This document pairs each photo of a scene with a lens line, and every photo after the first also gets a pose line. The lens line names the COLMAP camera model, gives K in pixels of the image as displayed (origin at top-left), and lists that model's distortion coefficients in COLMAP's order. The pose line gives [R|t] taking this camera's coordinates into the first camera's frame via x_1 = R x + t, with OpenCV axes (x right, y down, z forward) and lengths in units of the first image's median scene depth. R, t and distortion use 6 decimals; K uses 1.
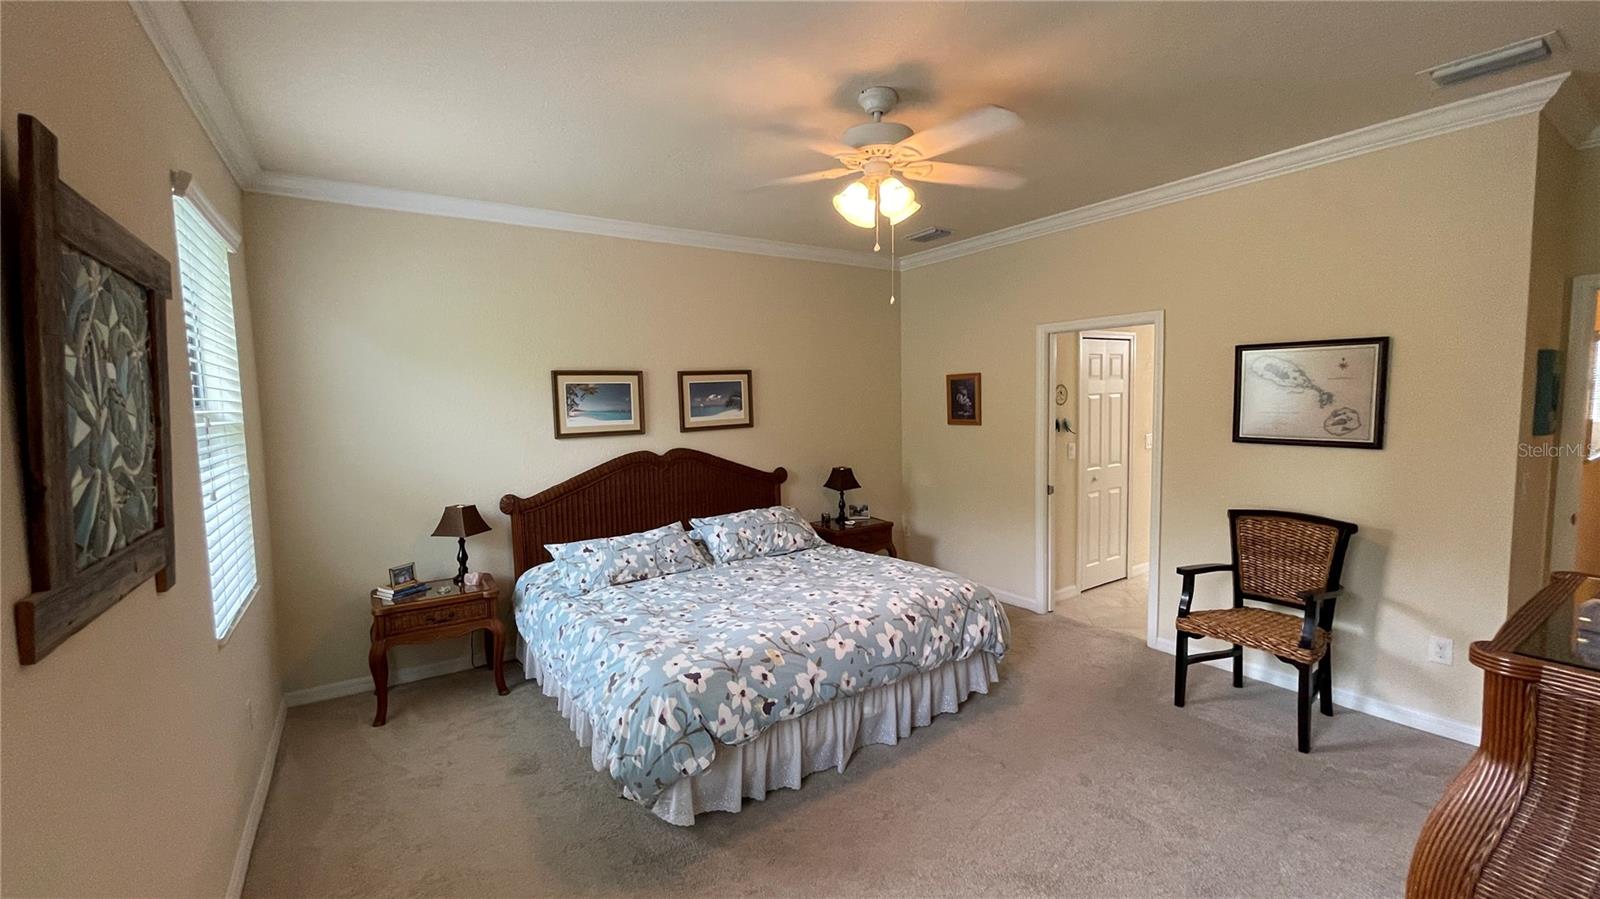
lens RADIAL K [[633.8, 0, 794.0], [0, 633.8, 451.1], [0, 0, 1]] dist [0.001516, -0.000116]
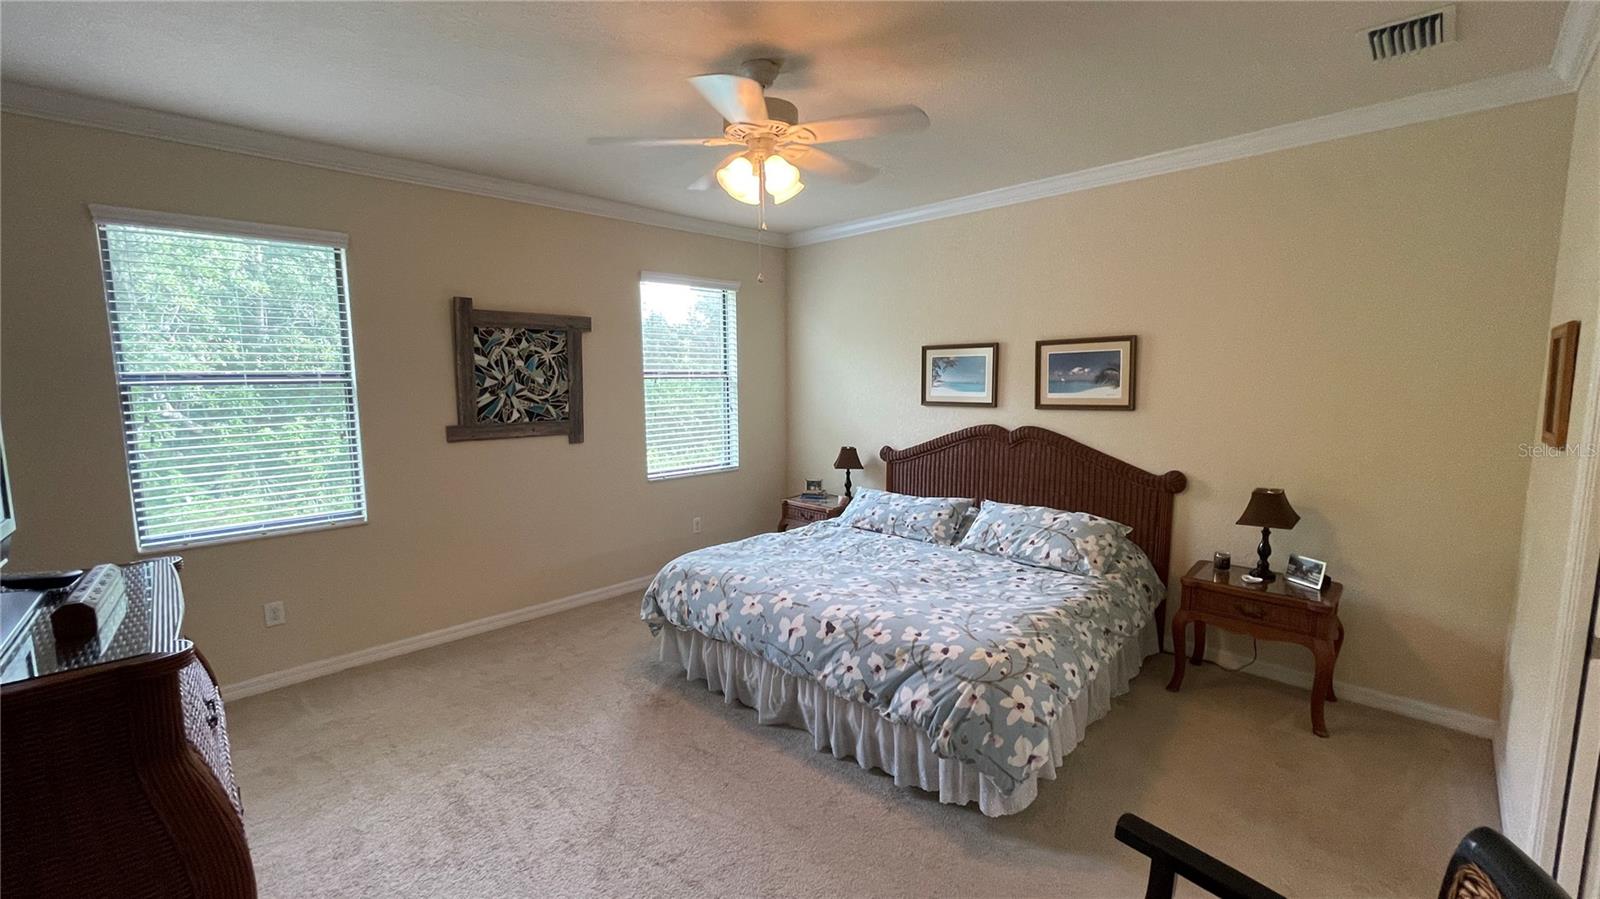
lens RADIAL K [[641.8, 0, 800.0], [0, 641.8, 449.5], [0, 0, 1]] dist [0.002555, -0.000080]
pose [[0.199208, 0.138073, -0.970181, 0.791933], [-0.077775, 0.989129, 0.124800, -0.073779], [0.976866, 0.050594, 0.207781, 0.586909]]
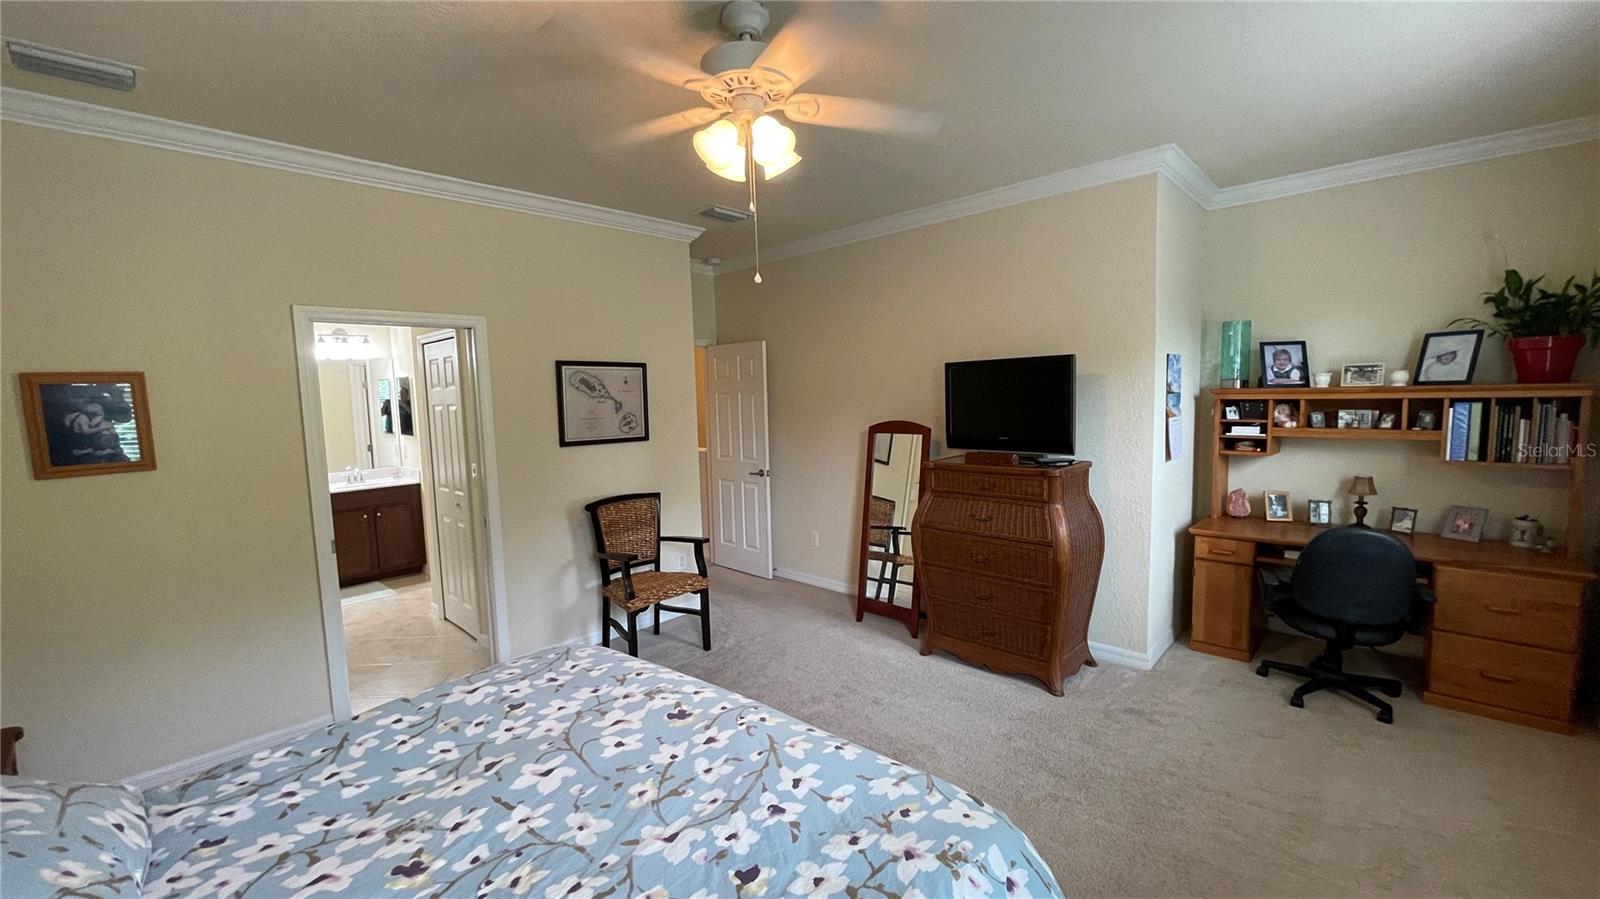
lens RADIAL K [[641.8, 0, 800.0], [0, 641.8, 449.5], [0, 0, 1]] dist [0.002555, -0.000080]
pose [[-0.213129, -0.060970, 0.975120, -0.464618], [0.111880, 0.989963, 0.086352, -0.056672], [-0.970597, 0.127501, -0.204168, 0.776879]]
